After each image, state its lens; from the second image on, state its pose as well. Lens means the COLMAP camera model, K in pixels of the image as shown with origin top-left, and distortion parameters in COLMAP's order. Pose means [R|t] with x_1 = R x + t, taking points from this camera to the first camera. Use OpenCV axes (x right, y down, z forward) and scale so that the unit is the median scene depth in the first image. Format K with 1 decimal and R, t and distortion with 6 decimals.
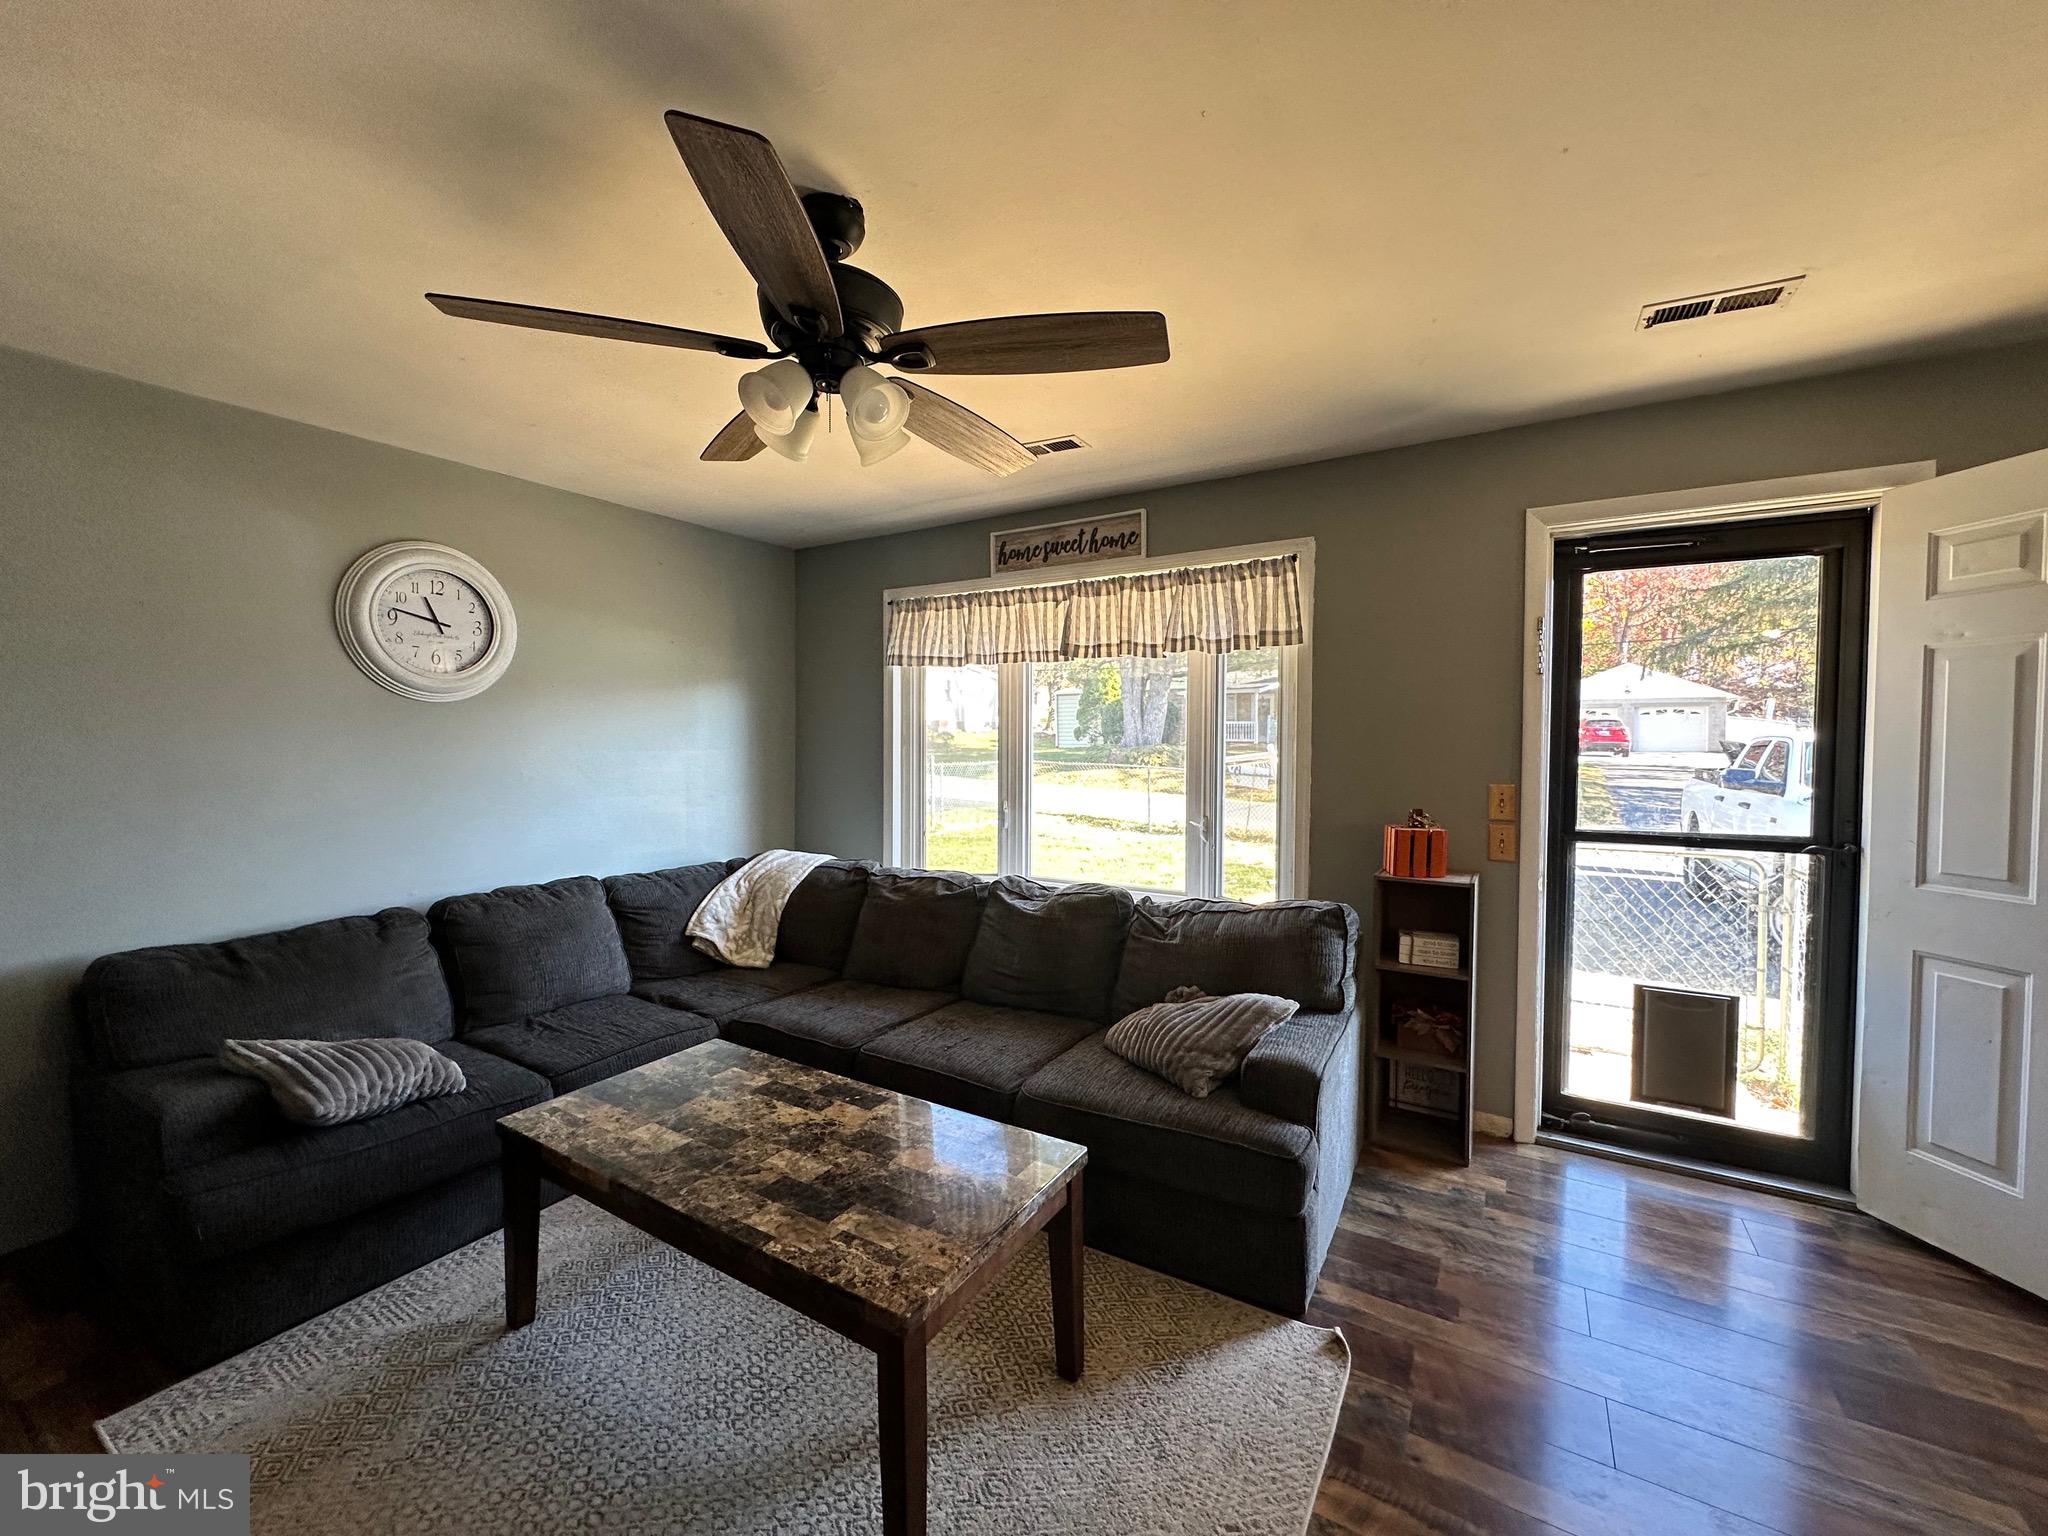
lens RADIAL K [[815.2, 0, 1023.3], [0, 815.2, 764.8], [0, 0, 1]] dist [-0.004181, 0.001282]
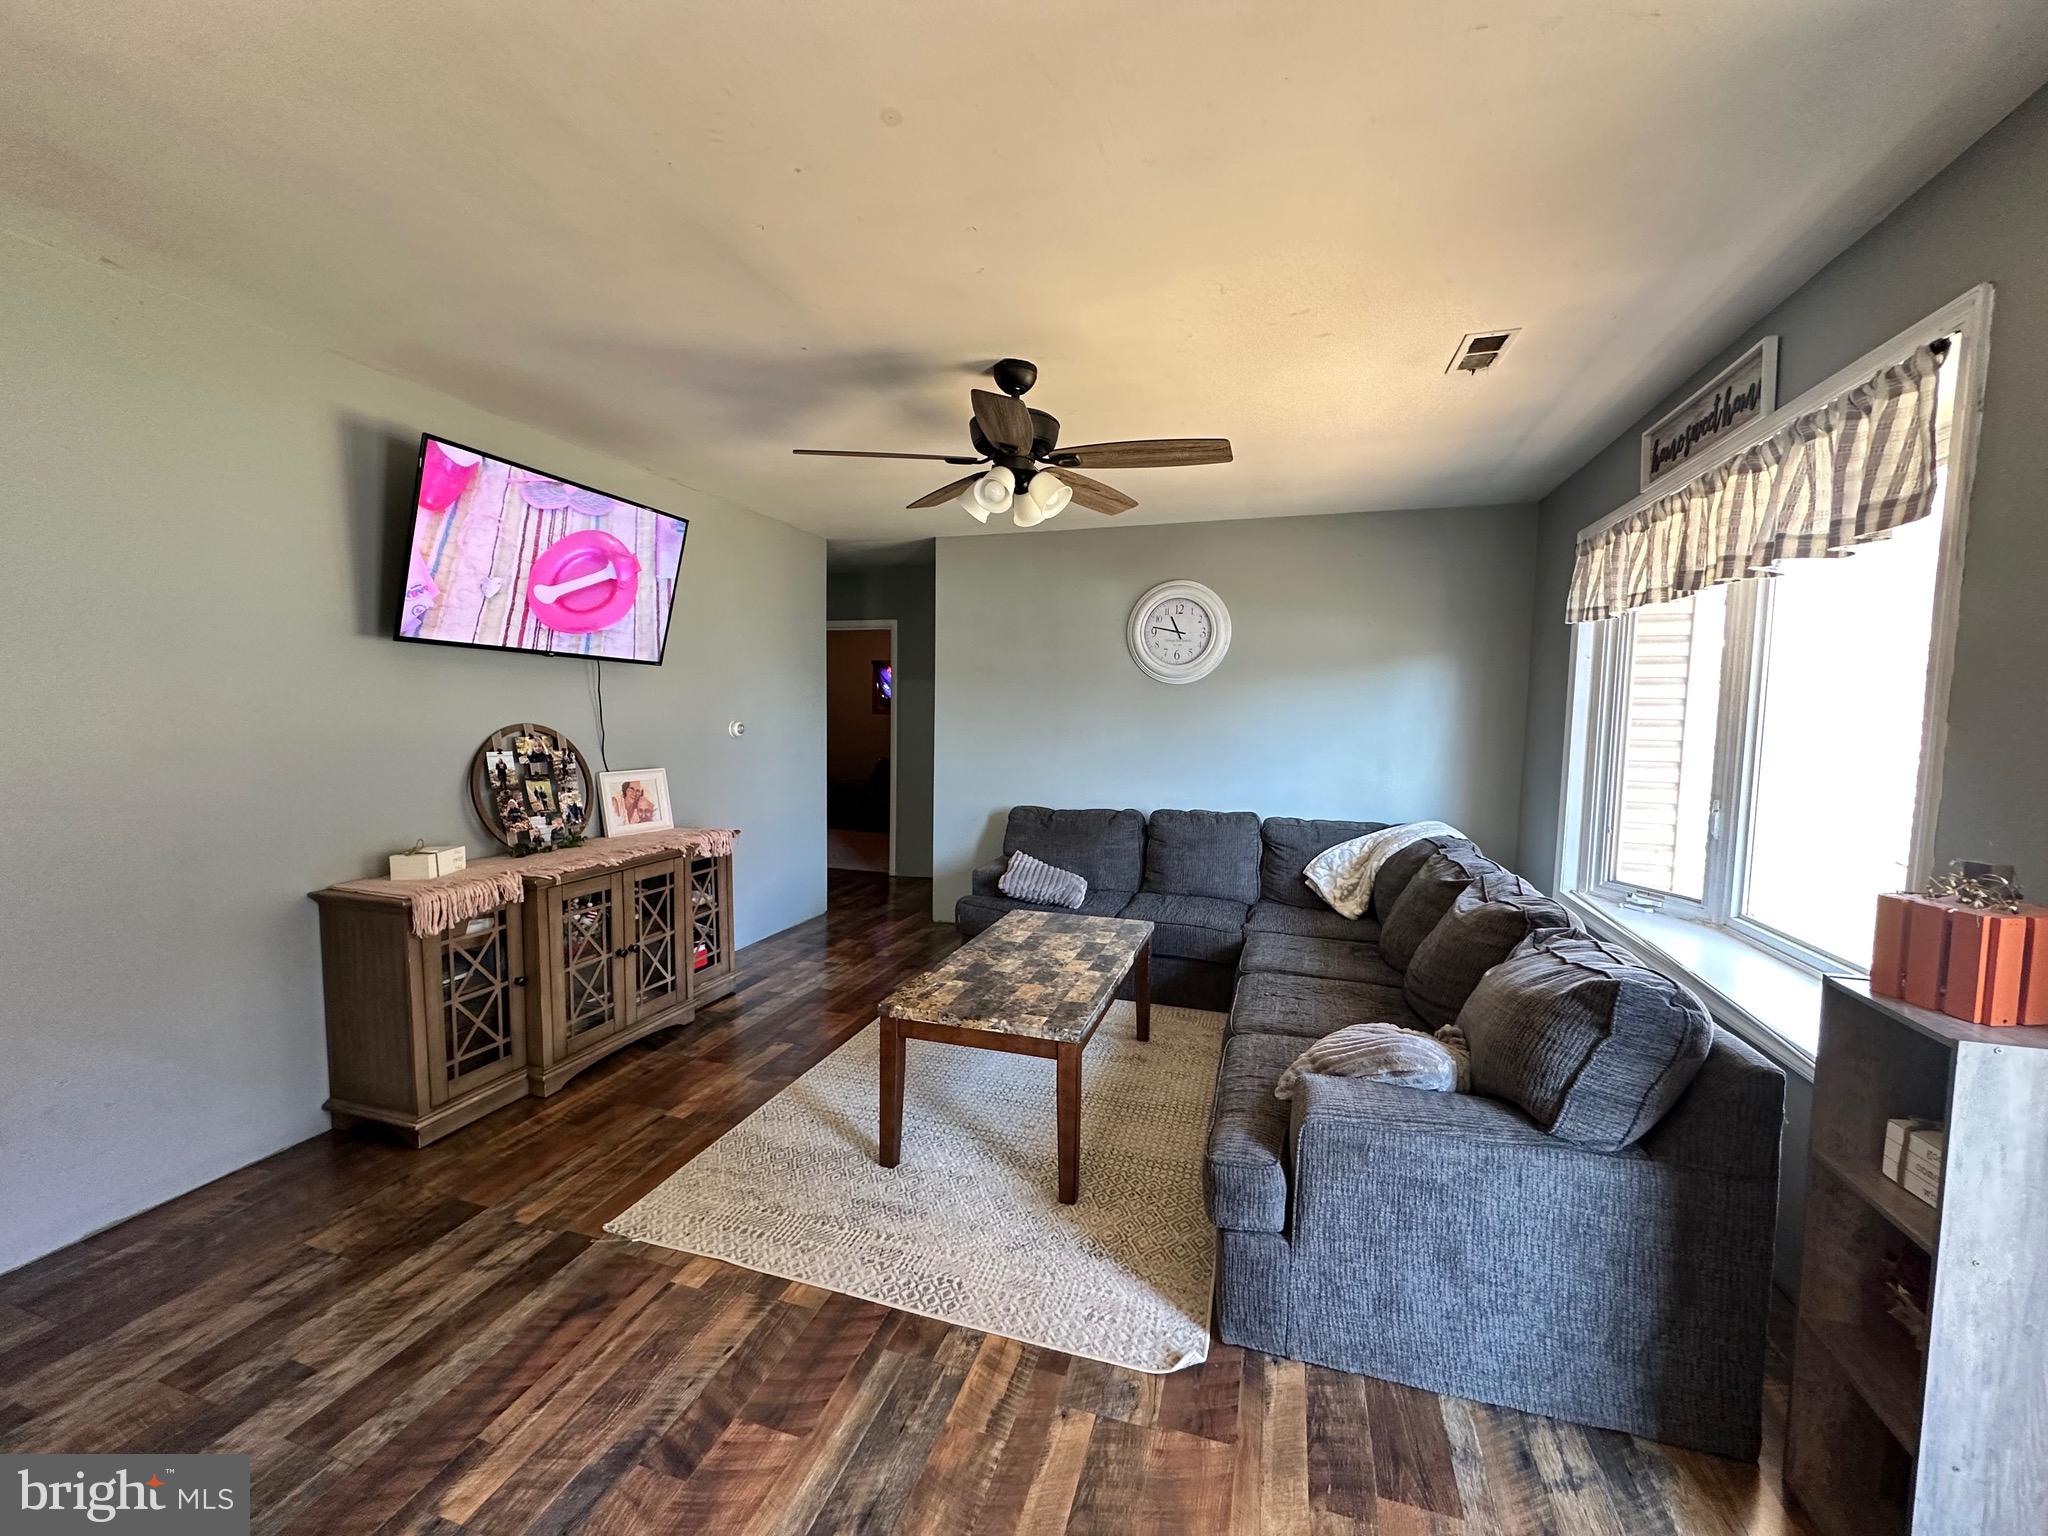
lens RADIAL K [[815.2, 0, 1023.3], [0, 815.2, 764.8], [0, 0, 1]] dist [-0.004181, 0.001282]
pose [[0.237059, 0.067036, -0.969180, 0.760270], [-0.043396, 0.997351, 0.058370, -0.001980], [0.970526, 0.028222, 0.239340, 0.375226]]
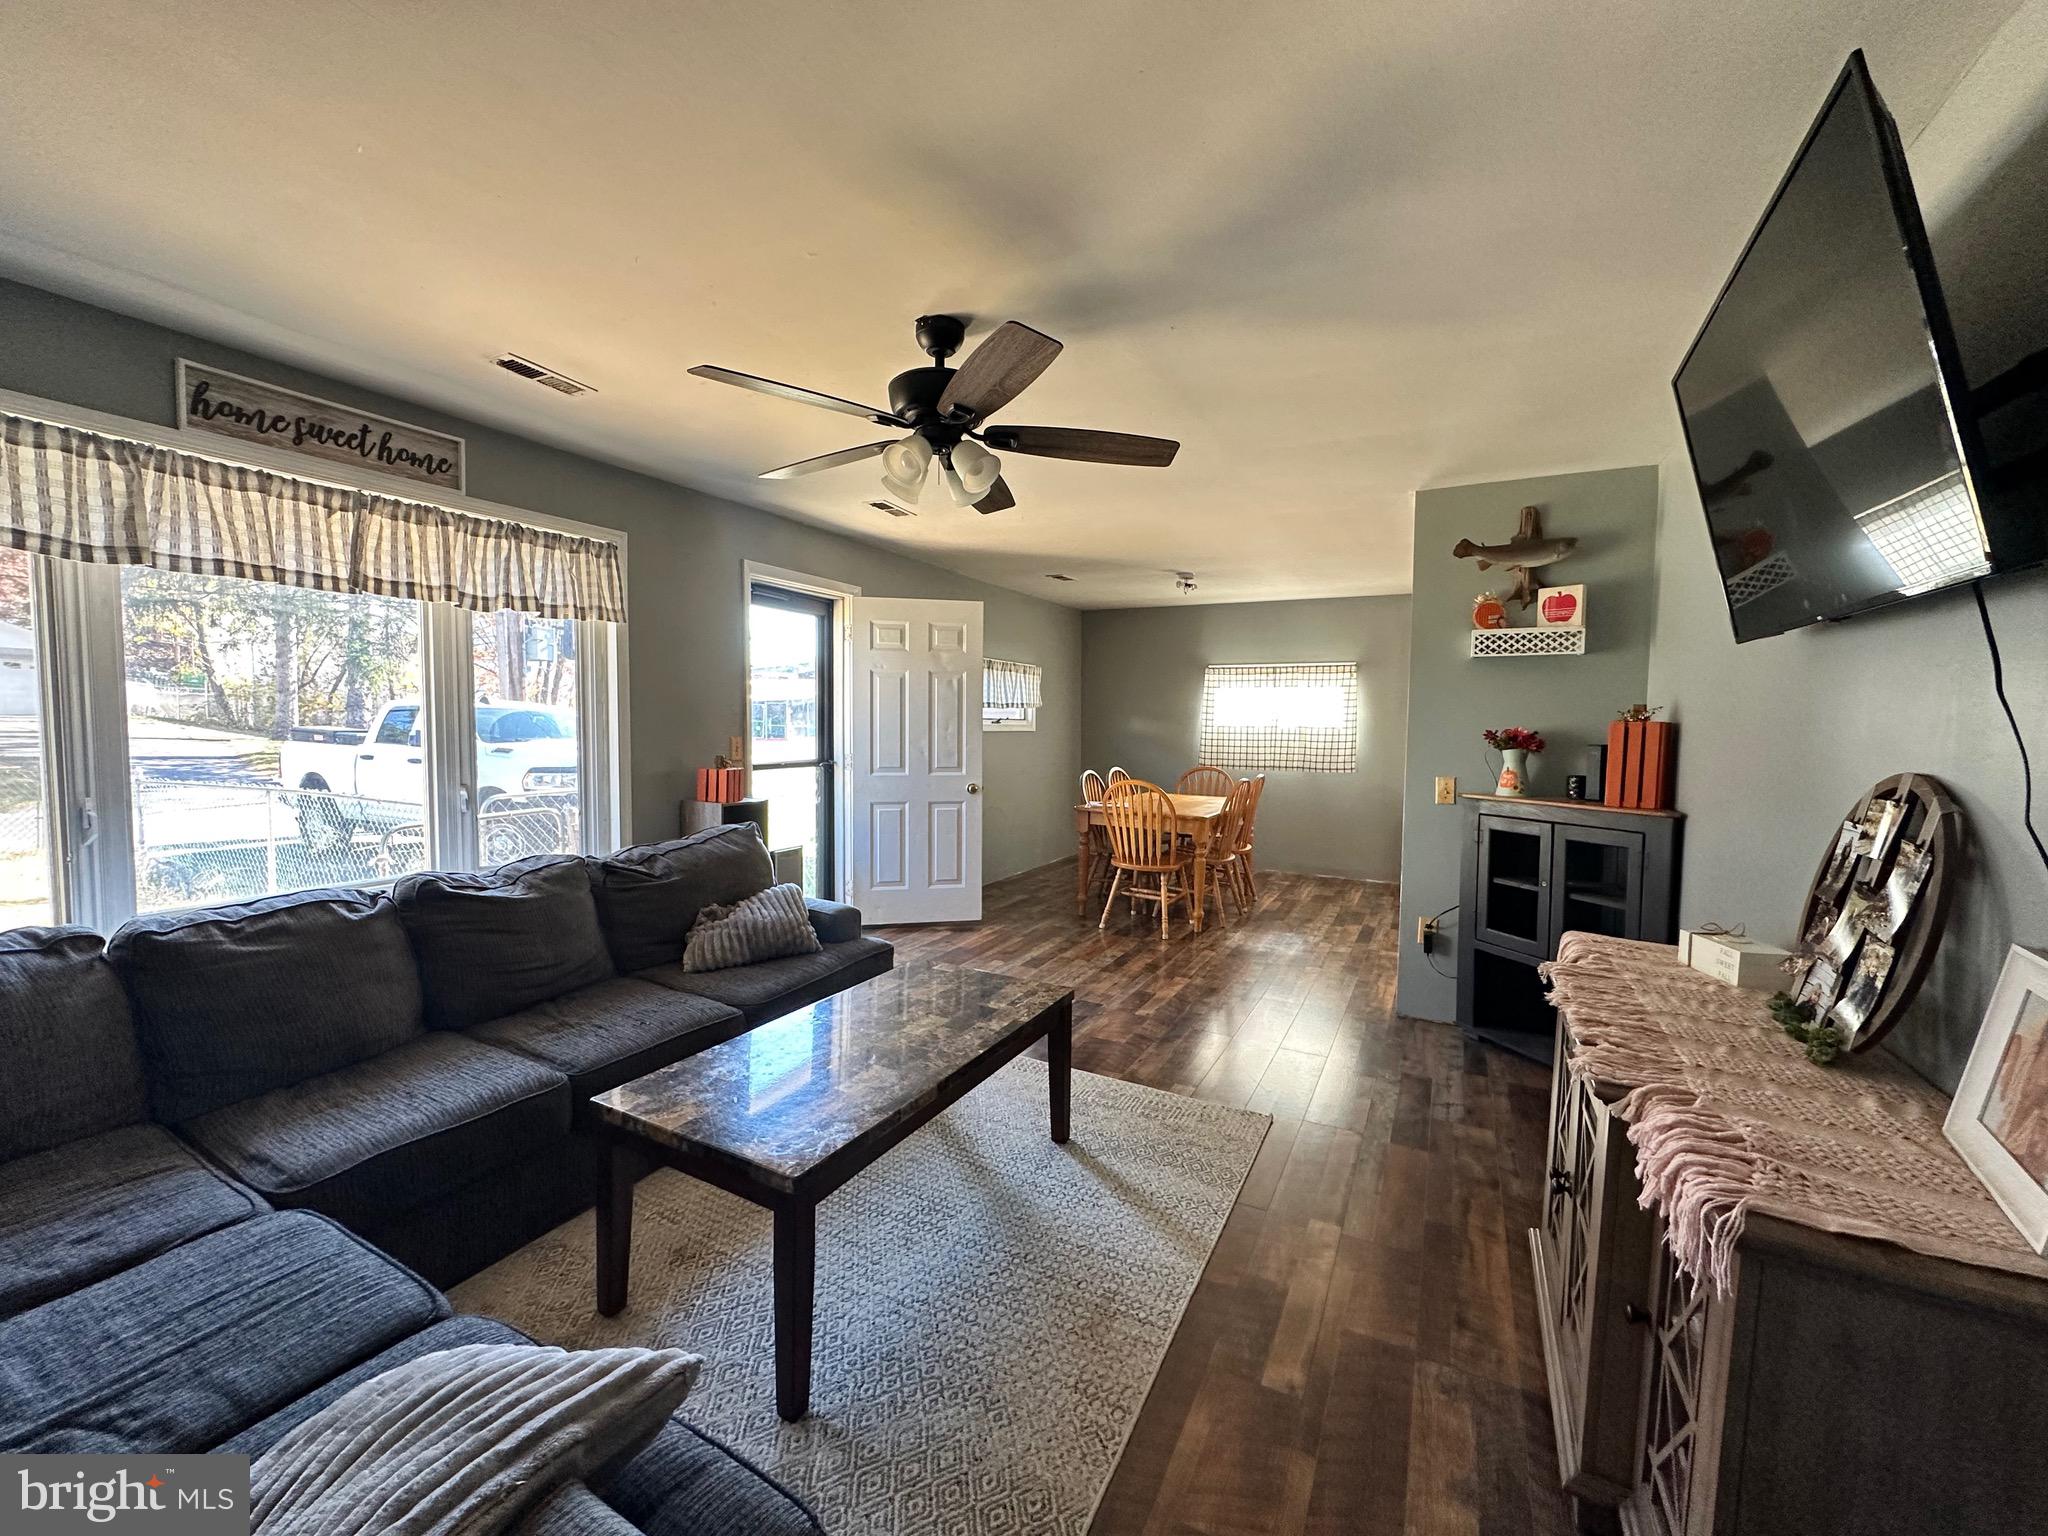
lens RADIAL K [[815.2, 0, 1023.3], [0, 815.2, 764.8], [0, 0, 1]] dist [-0.004181, 0.001282]
pose [[-0.058636, -0.057068, 0.996647, -0.946562], [0.015653, 0.998189, 0.058077, -0.004111], [-0.998157, 0.019006, -0.057636, 0.541433]]
